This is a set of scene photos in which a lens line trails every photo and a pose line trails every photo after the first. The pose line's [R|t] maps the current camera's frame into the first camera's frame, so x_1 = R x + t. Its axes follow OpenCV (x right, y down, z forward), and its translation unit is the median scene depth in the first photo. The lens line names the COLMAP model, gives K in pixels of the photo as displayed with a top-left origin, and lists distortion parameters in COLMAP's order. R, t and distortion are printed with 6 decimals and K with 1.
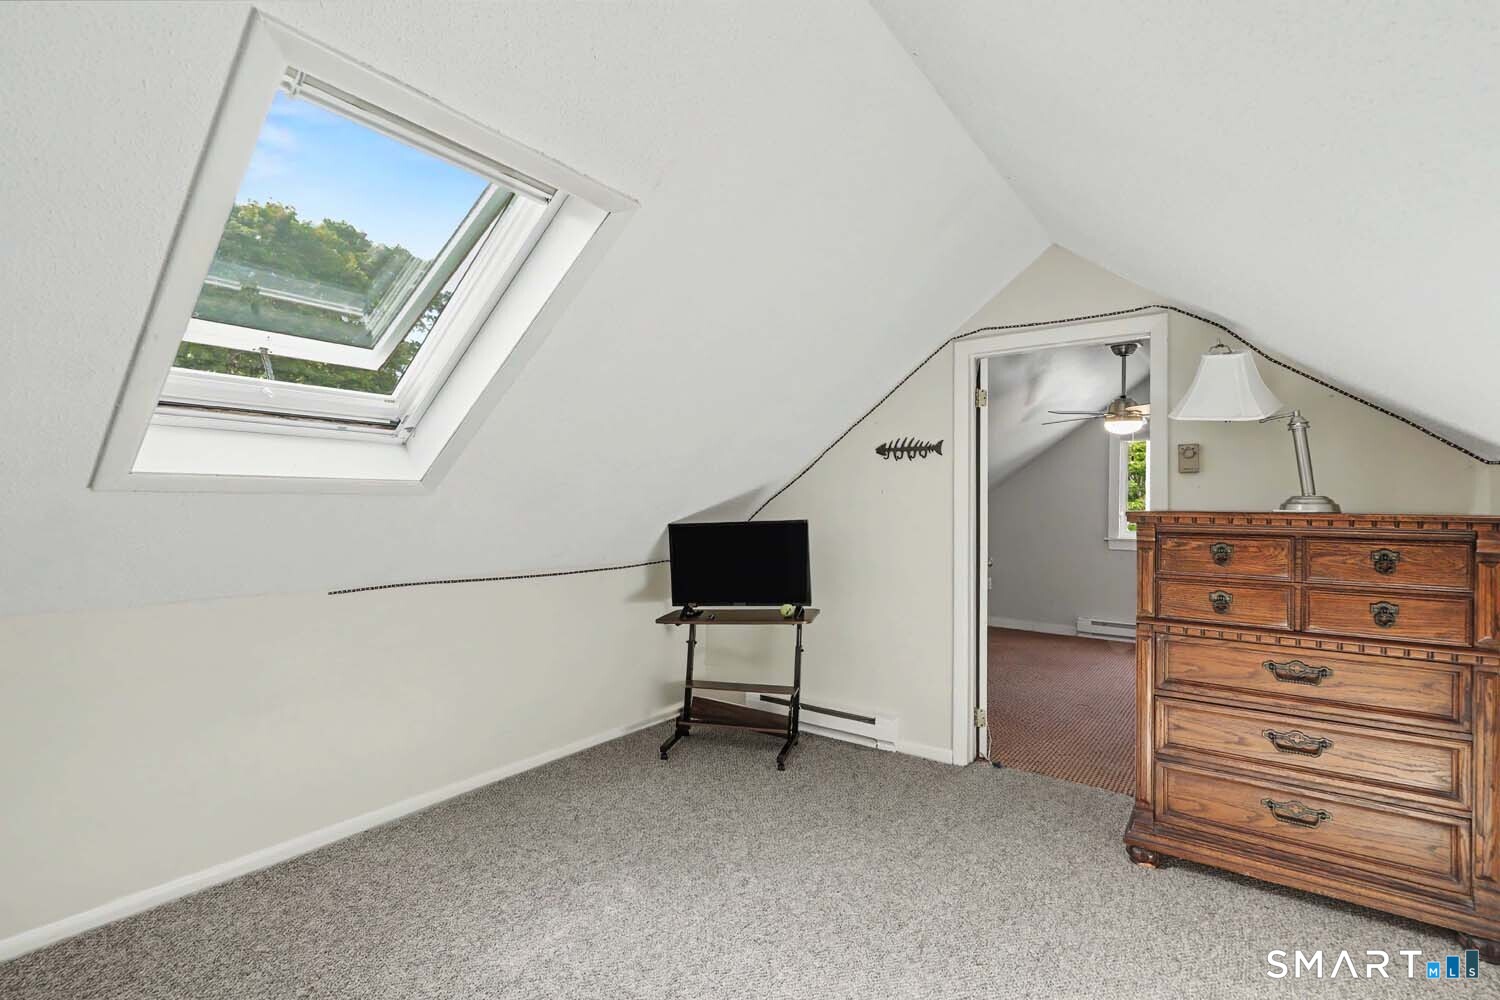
lens RADIAL K [[687.9, 0, 750.5], [0, 687.9, 494.4], [0, 0, 1]] dist [0.003493, -0.000168]
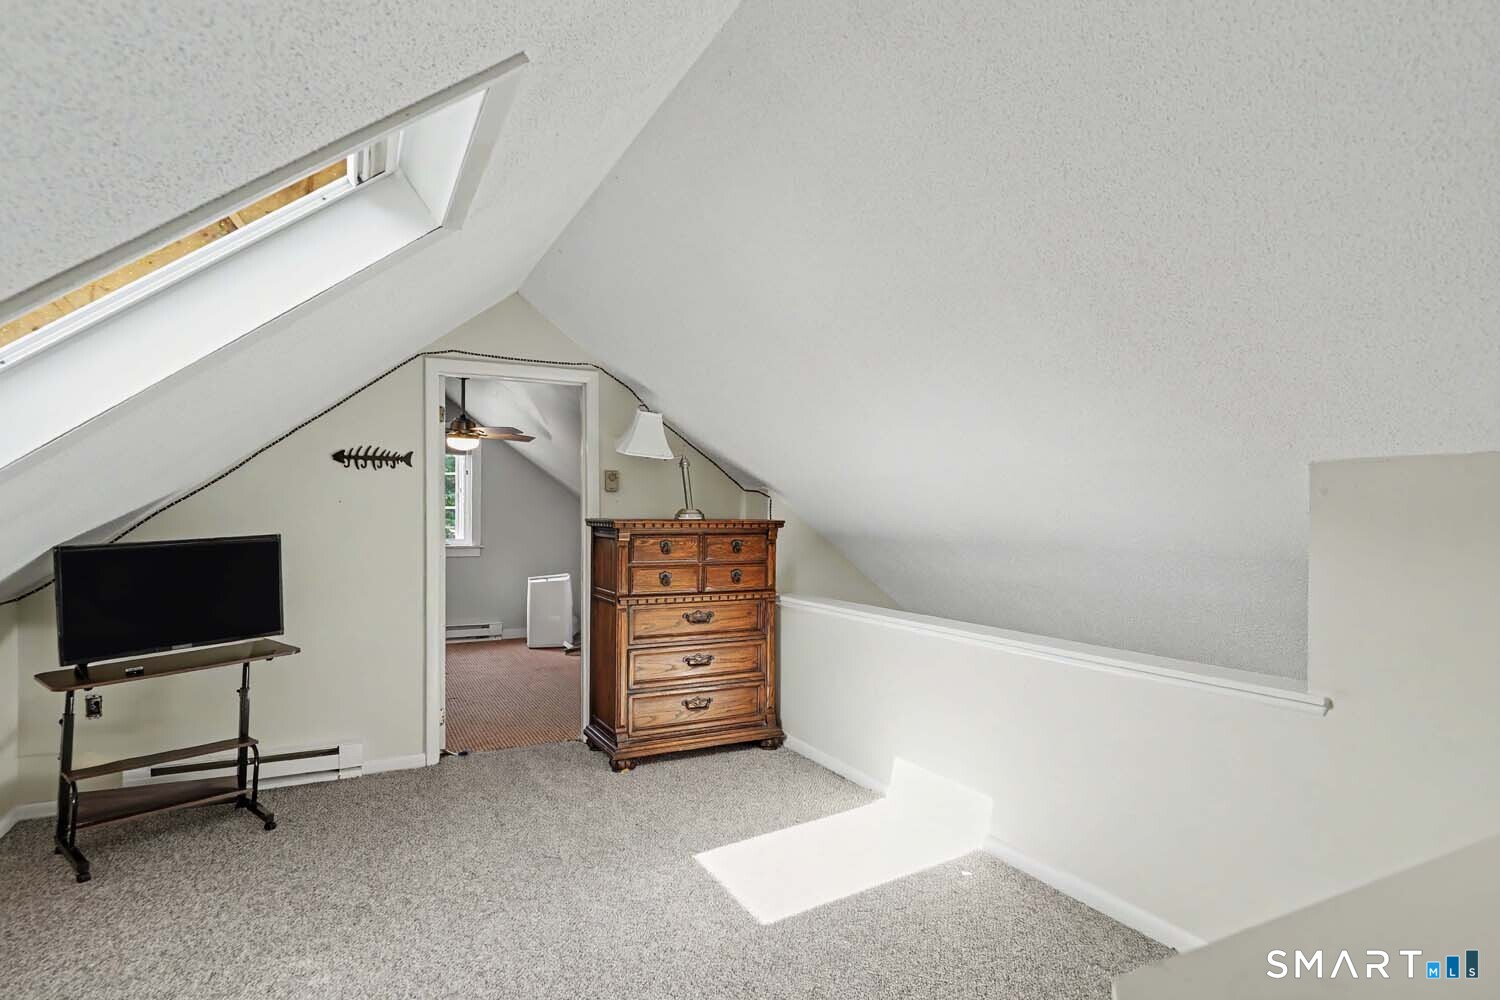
lens RADIAL K [[771.5, 0, 751.1], [0, 771.5, 507.1], [0, 0, 1]] dist [-0.031536, 0.000095]
pose [[0.445998, 0.002214, 0.895031, -0.684183], [-0.008988, 0.999958, 0.002005, -0.006008], [-0.894989, -0.008939, 0.445999, 0.071535]]
